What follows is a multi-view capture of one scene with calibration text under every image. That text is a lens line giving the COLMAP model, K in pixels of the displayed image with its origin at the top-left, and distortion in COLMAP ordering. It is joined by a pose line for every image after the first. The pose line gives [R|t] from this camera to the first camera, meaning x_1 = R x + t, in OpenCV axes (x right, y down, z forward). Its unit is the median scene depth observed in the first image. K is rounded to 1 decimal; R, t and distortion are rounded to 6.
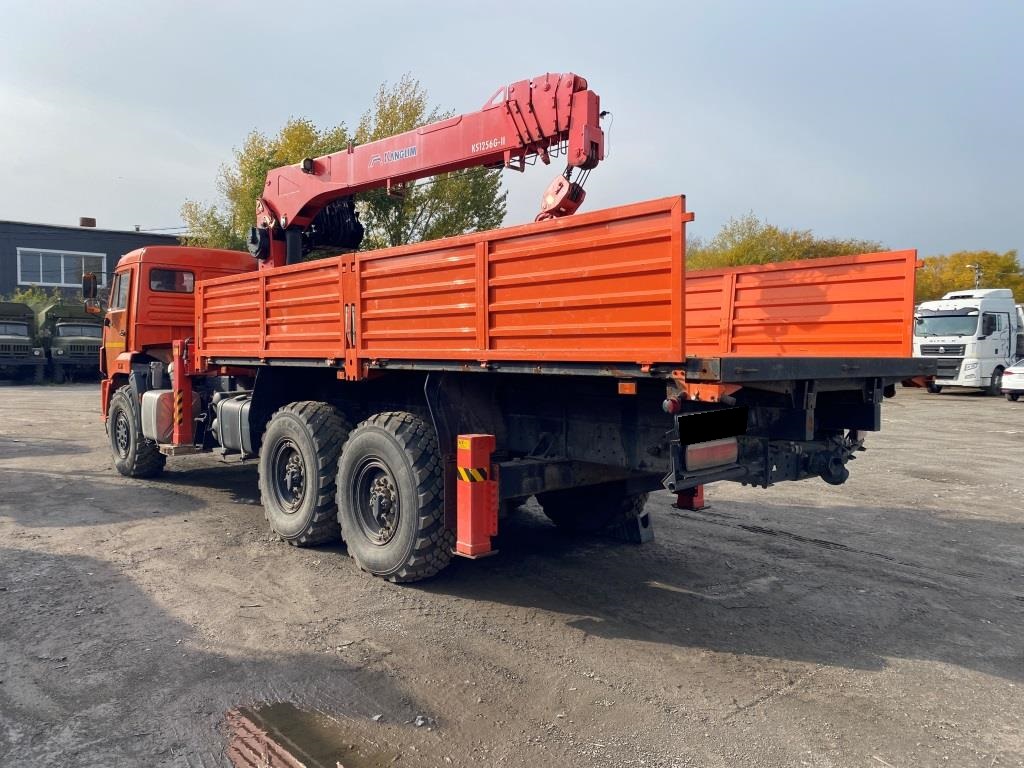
lens RADIAL K [[794.3, 0, 502.5], [0, 794.3, 382.3], [0, 0, 1]] dist [0.035733, -0.038676]
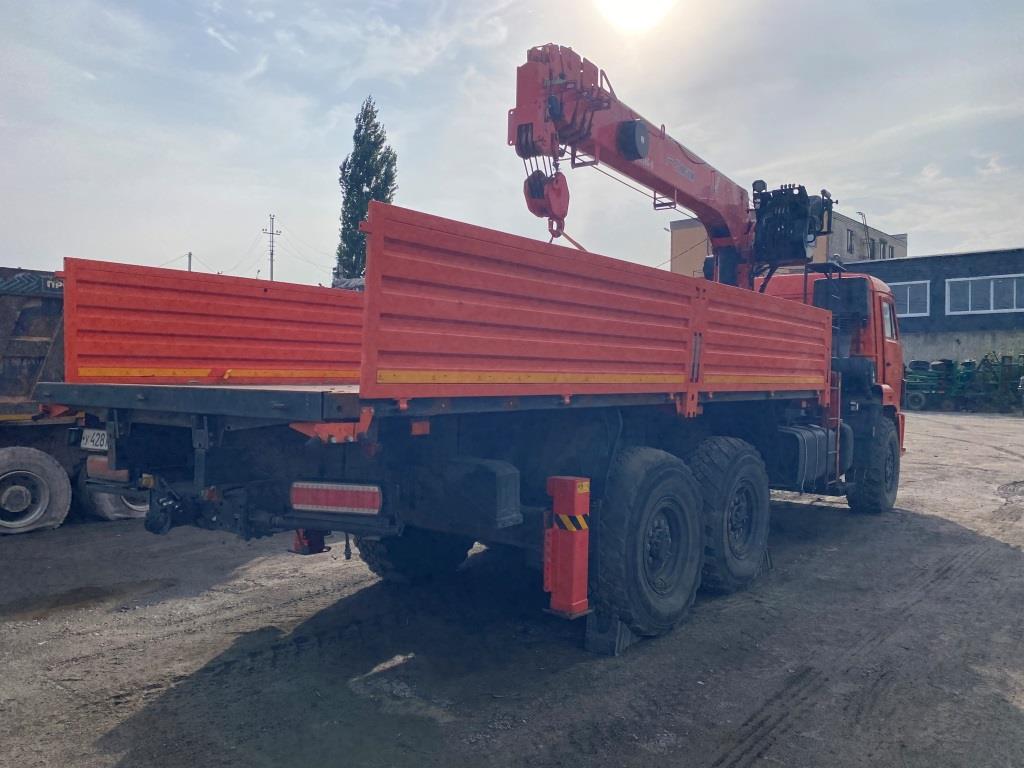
lens RADIAL K [[794.3, 0, 507.3], [0, 794.3, 386.7], [0, 0, 1]] dist [0.035733, -0.038676]
pose [[0.161264, 0.011571, -0.986843, 0.956523], [-0.039898, 0.999190, 0.005196, -0.042068], [0.986105, 0.038535, 0.161595, 0.871274]]
